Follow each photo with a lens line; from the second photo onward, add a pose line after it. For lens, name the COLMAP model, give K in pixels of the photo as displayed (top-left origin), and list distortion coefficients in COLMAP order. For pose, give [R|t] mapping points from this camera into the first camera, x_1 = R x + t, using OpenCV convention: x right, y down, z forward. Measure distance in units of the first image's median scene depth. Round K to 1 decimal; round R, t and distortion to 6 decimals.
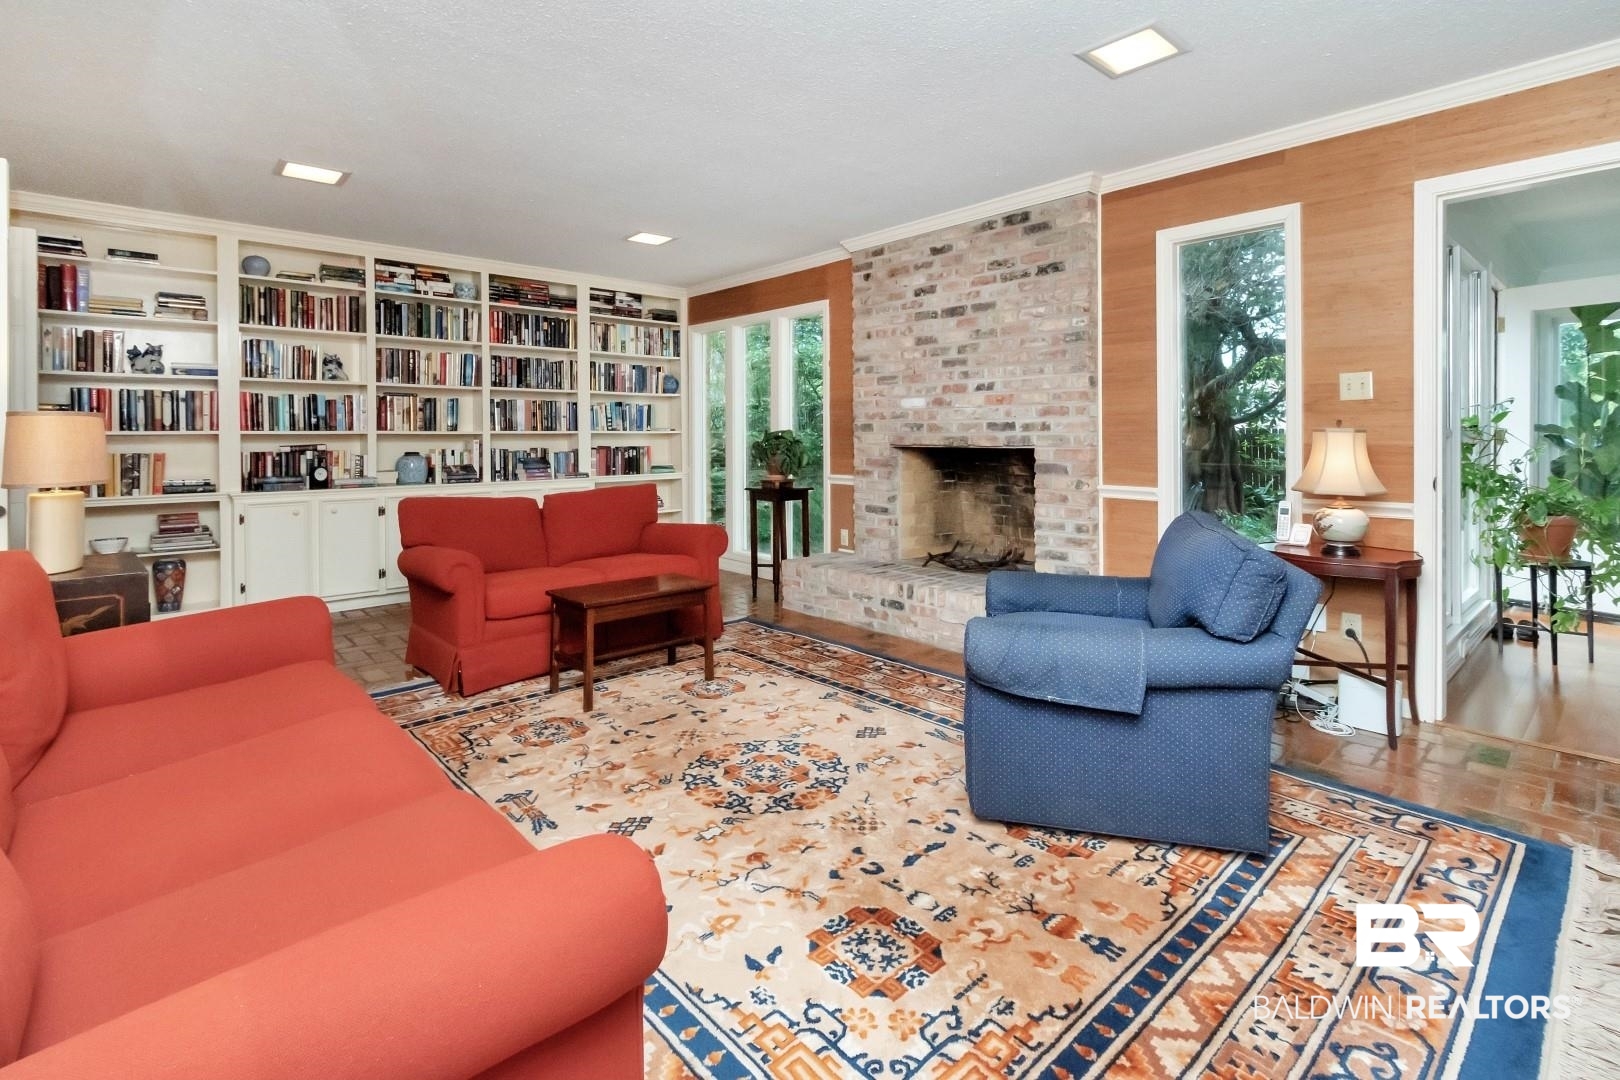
lens RADIAL K [[755.1, 0, 808.7], [0, 755.1, 434.5], [0, 0, 1]] dist [-0.000177, -0.000029]
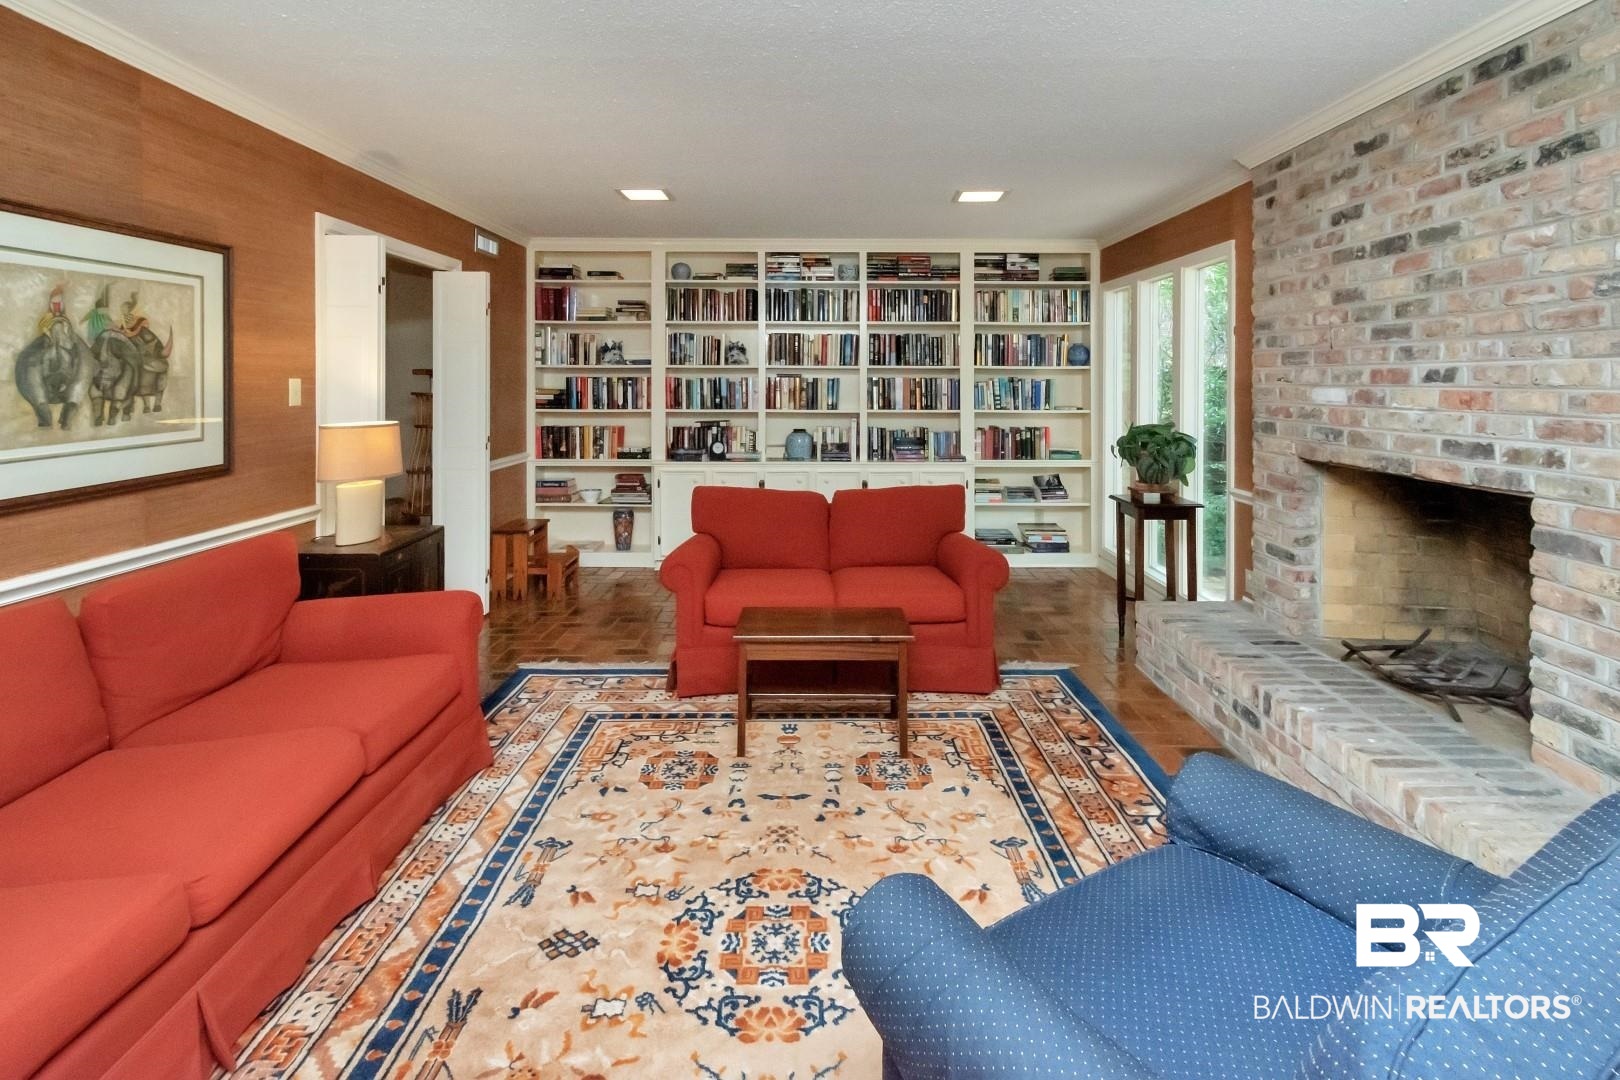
lens RADIAL K [[763.0, 0, 811.5], [0, 763.0, 384.6], [0, 0, 1]] dist [-0.000648, 0.000094]
pose [[0.749182, 0.006740, -0.662330, 0.233262], [-0.005705, 0.999977, 0.003722, -0.050412], [0.662340, 0.000990, 0.749203, 0.236388]]
